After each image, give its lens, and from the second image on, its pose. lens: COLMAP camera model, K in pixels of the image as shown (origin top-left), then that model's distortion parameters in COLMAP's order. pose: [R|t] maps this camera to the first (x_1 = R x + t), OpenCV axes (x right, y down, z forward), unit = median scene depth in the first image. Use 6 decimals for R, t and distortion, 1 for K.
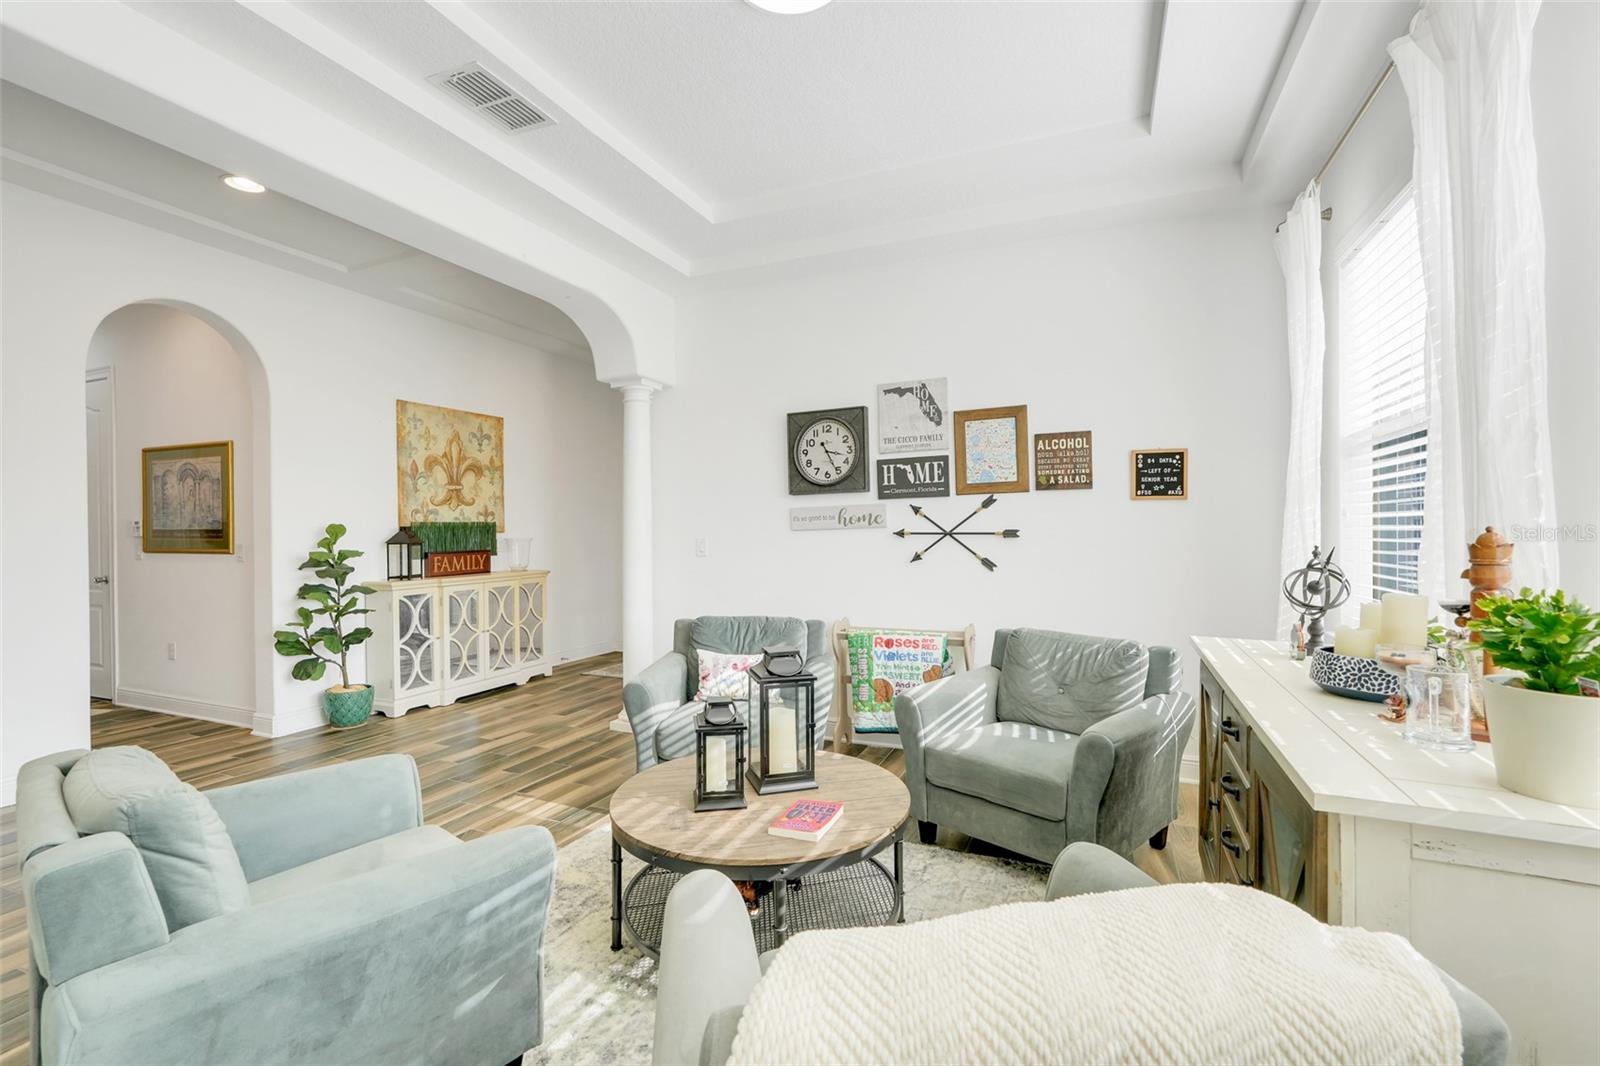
lens RADIAL K [[705.2, 0, 800.9], [0, 705.2, 518.3], [0, 0, 1]] dist [-0.005159, 0.000172]
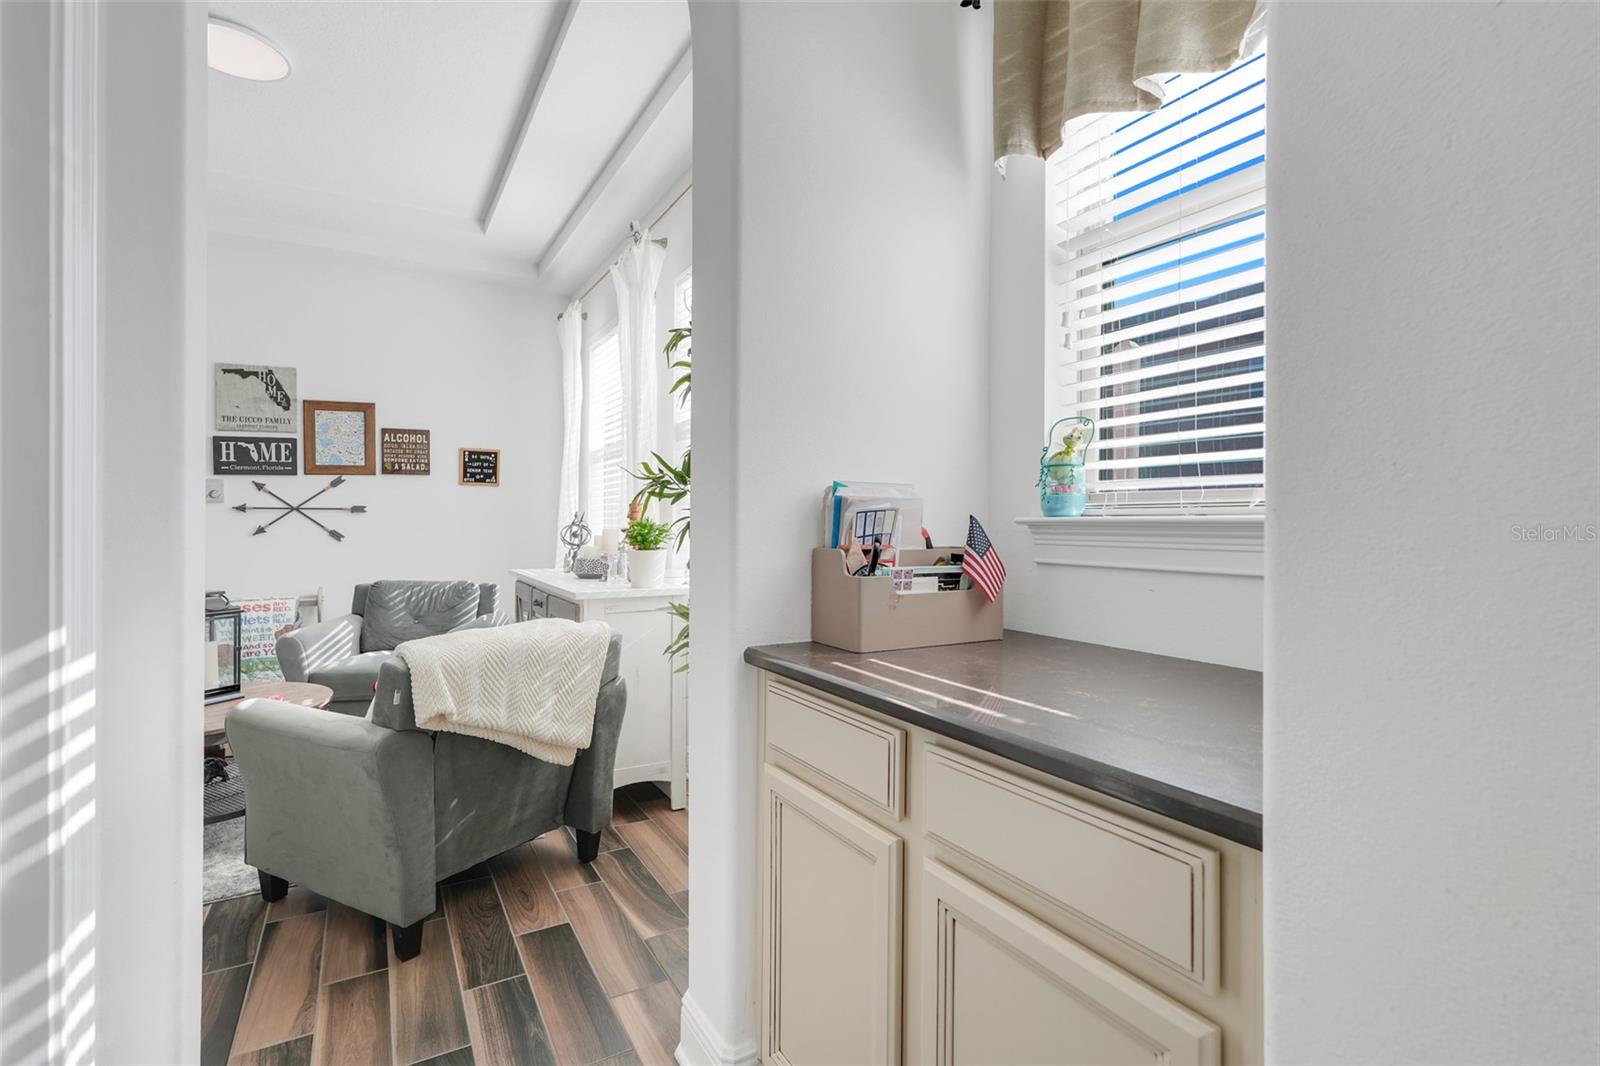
lens RADIAL K [[717.1, 0, 800.5], [0, 717.1, 514.8], [0, 0, 1]] dist [-0.000068, 0.000171]
pose [[0.594050, 0.007529, 0.804393, -0.236060], [-0.011299, 0.999936, -0.001015, 0.024241], [-0.804349, -0.008485, 0.594097, -0.323656]]
